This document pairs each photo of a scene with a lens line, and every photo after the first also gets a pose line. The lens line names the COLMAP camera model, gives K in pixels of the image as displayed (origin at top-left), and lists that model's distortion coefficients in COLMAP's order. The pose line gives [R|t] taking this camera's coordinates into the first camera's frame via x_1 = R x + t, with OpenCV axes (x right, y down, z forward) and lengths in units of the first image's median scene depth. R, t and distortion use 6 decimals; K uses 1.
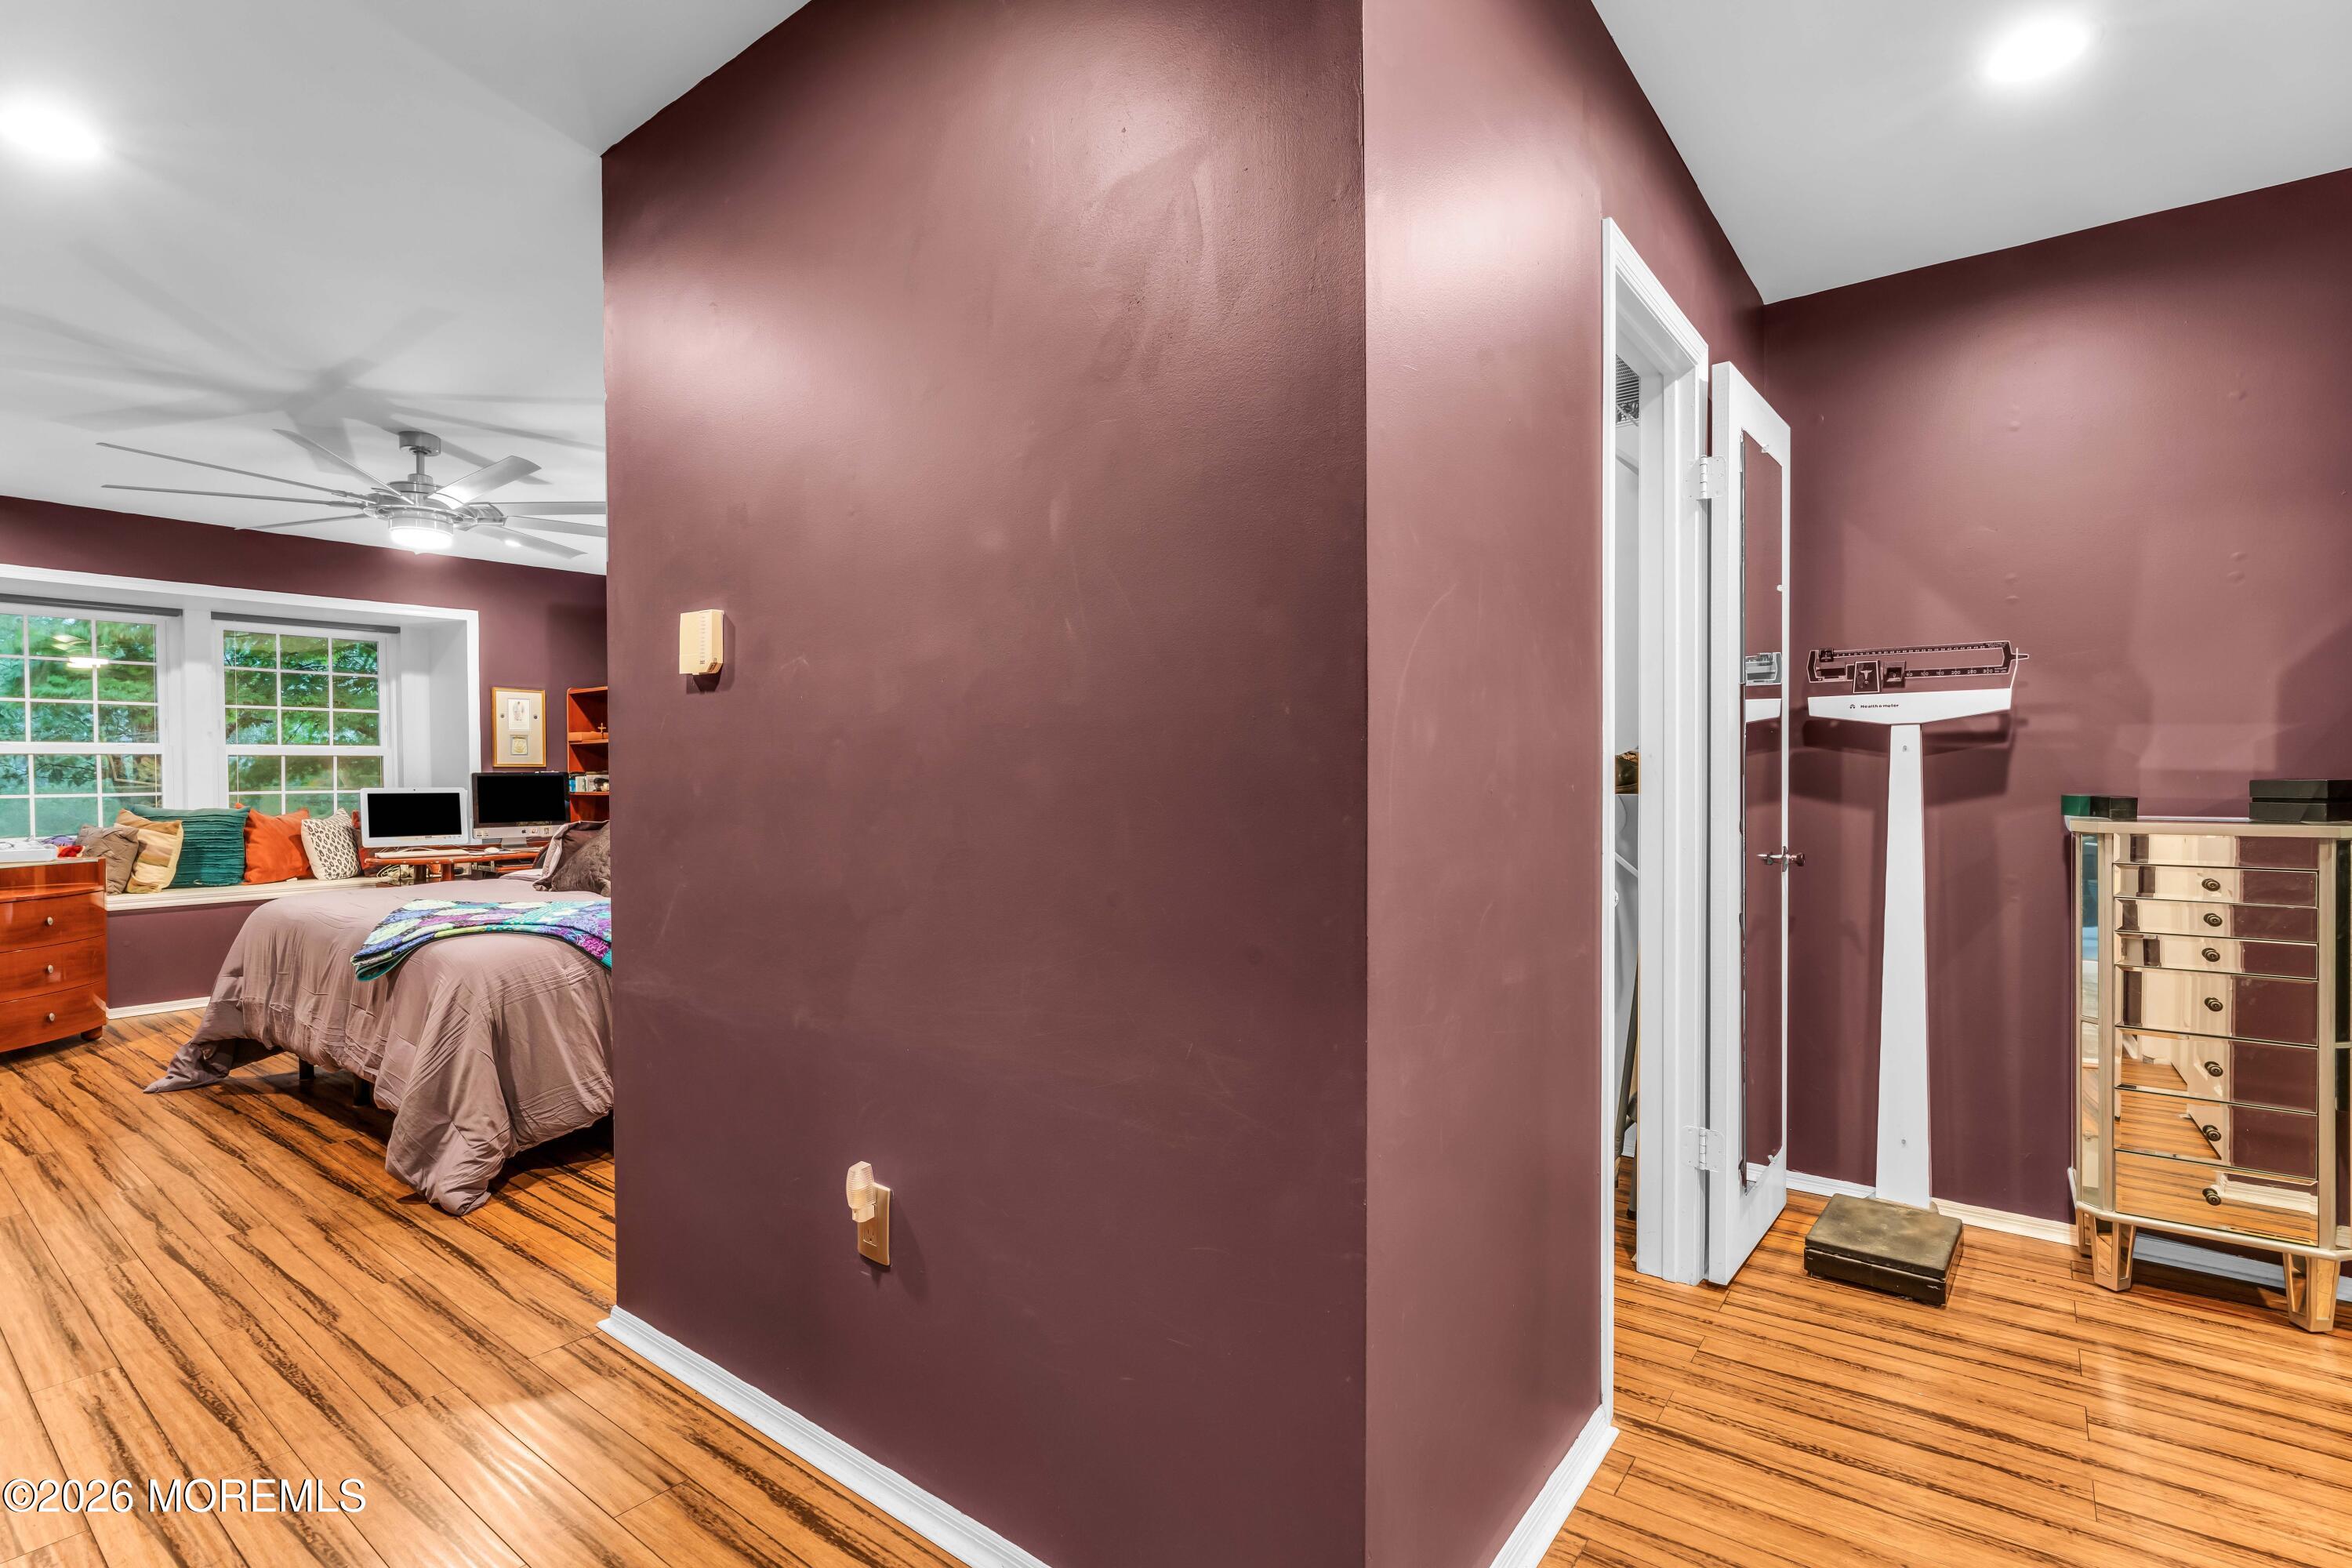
lens RADIAL K [[1101.8, 0, 1166.2], [0, 1101.8, 787.9], [0, 0, 1]] dist [-0.004038, 0.000271]
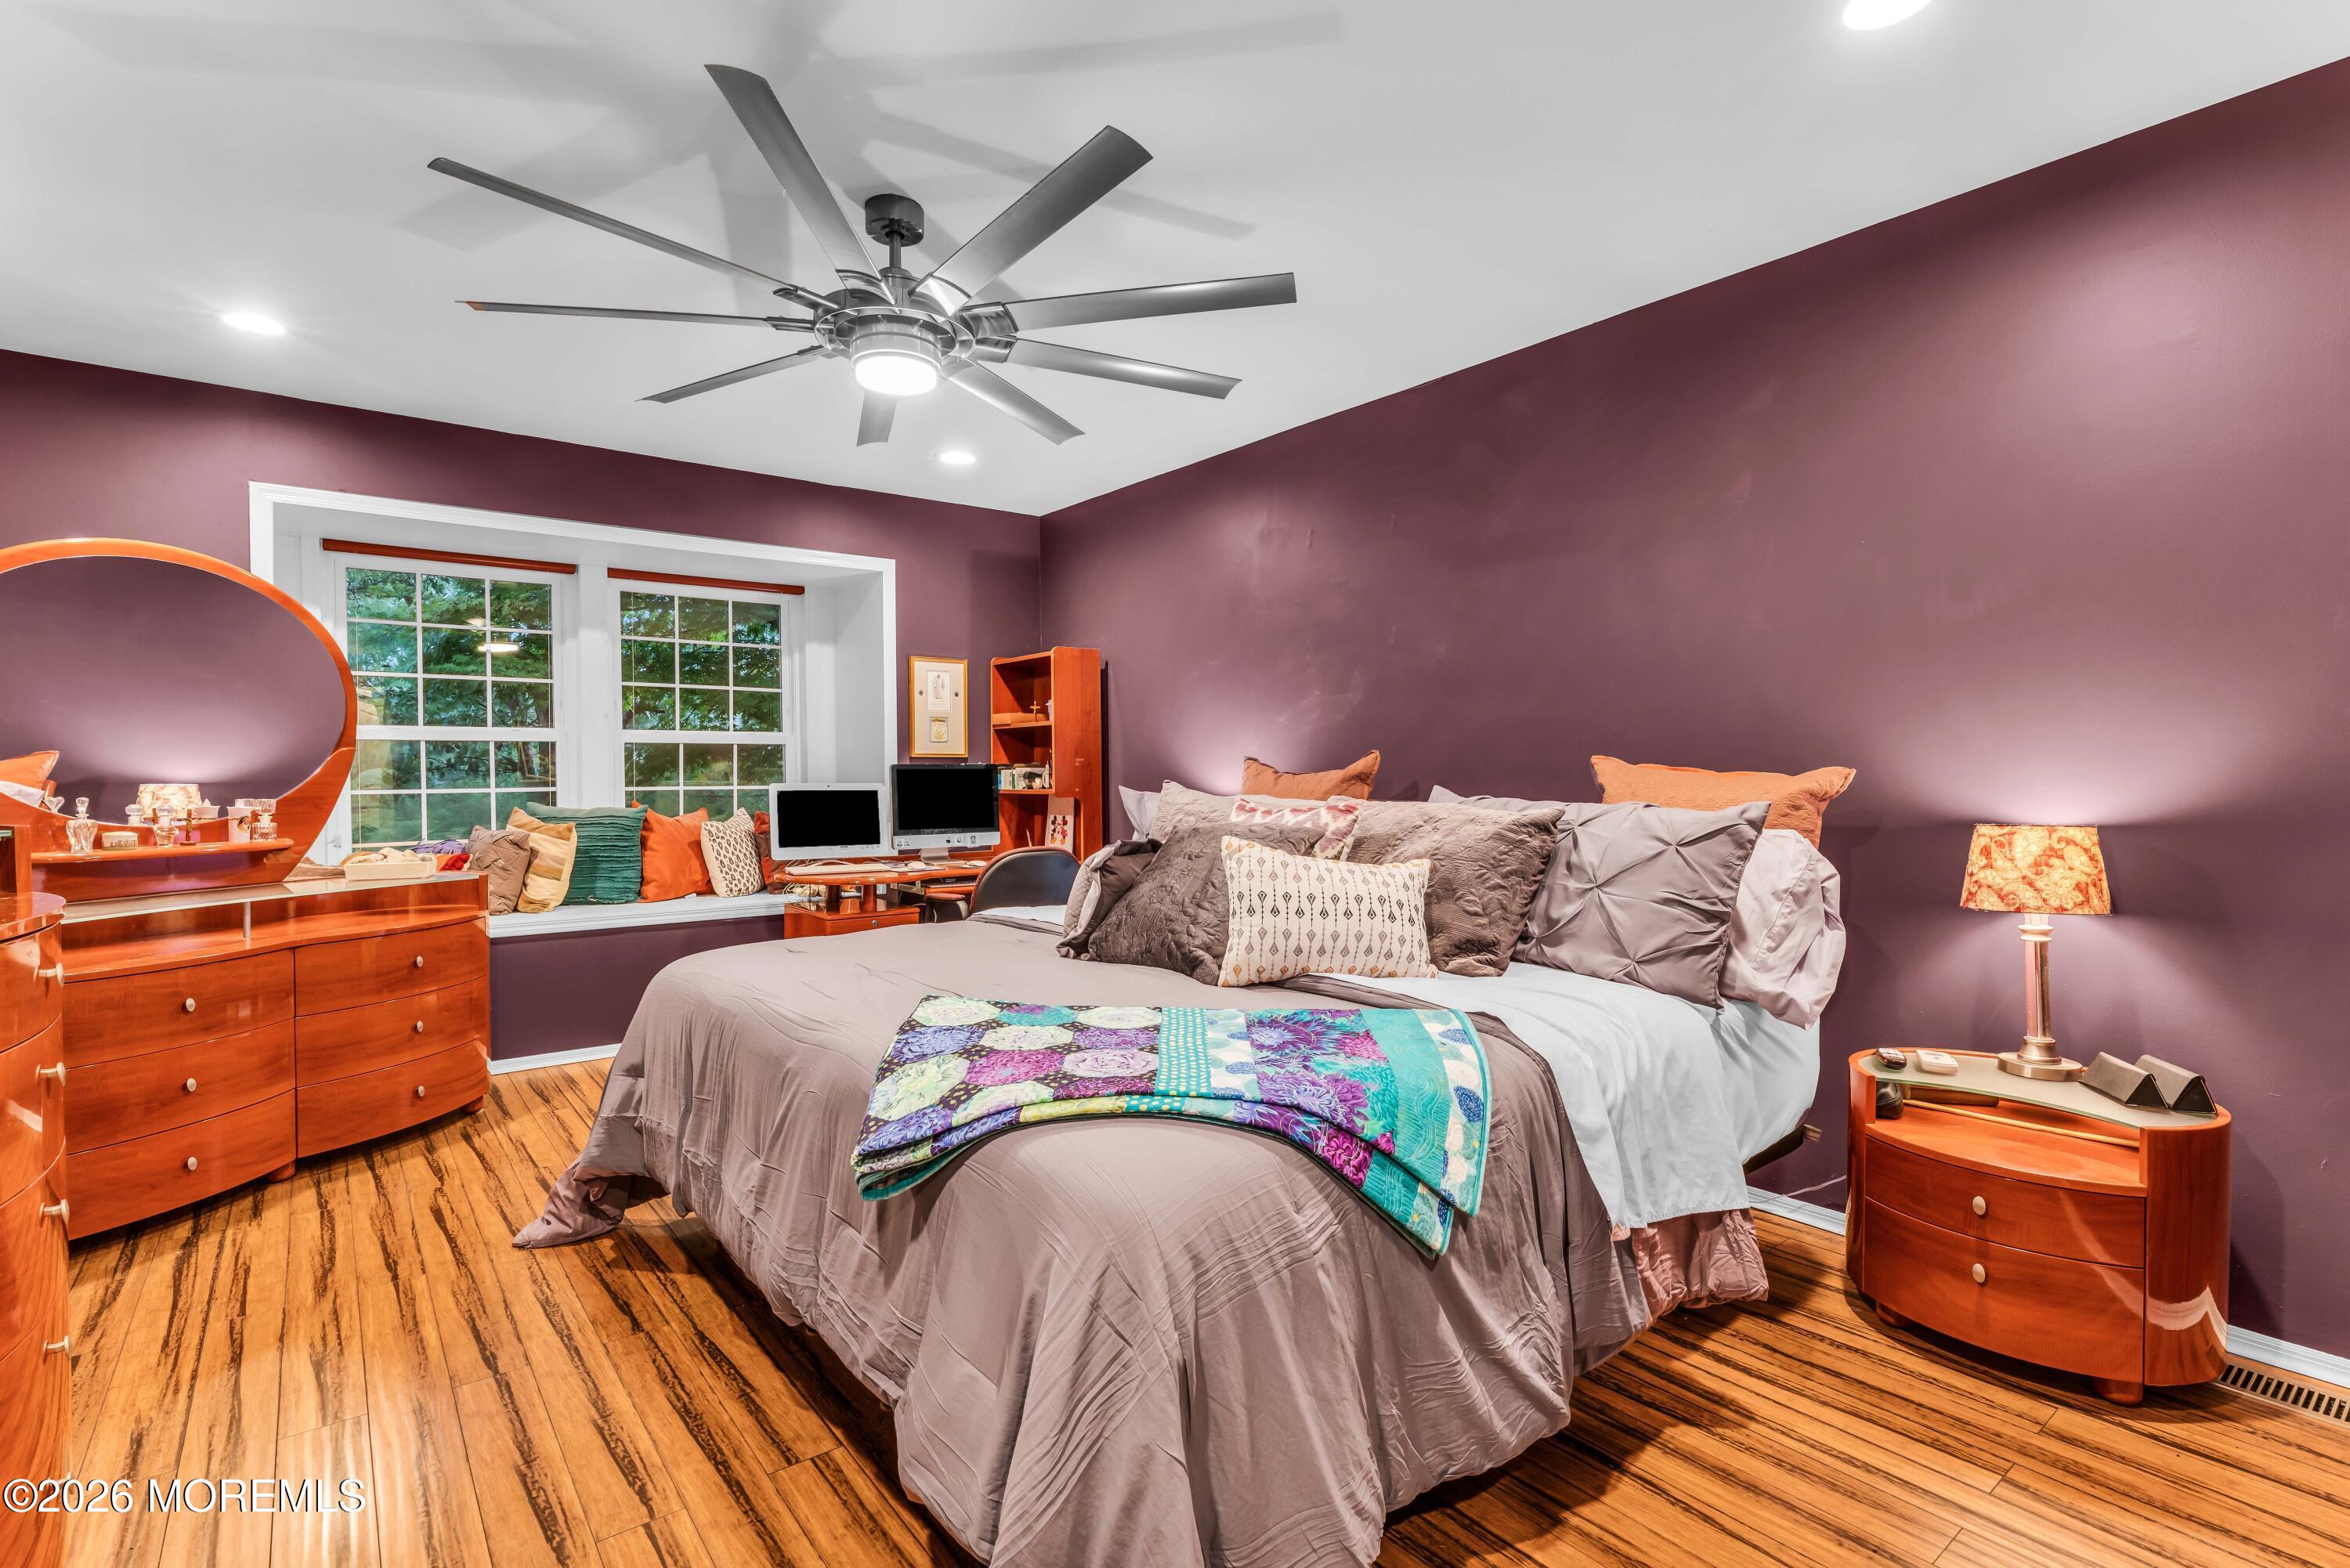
lens RADIAL K [[1100.8, 0, 1165.2], [0, 1100.8, 787.9], [0, 0, 1]] dist [-0.004038, 0.000271]
pose [[0.969071, 0.006007, -0.246708, -0.270743], [-0.005519, 0.999981, 0.002670, -0.000458], [0.246719, -0.001226, 0.969086, 0.316516]]
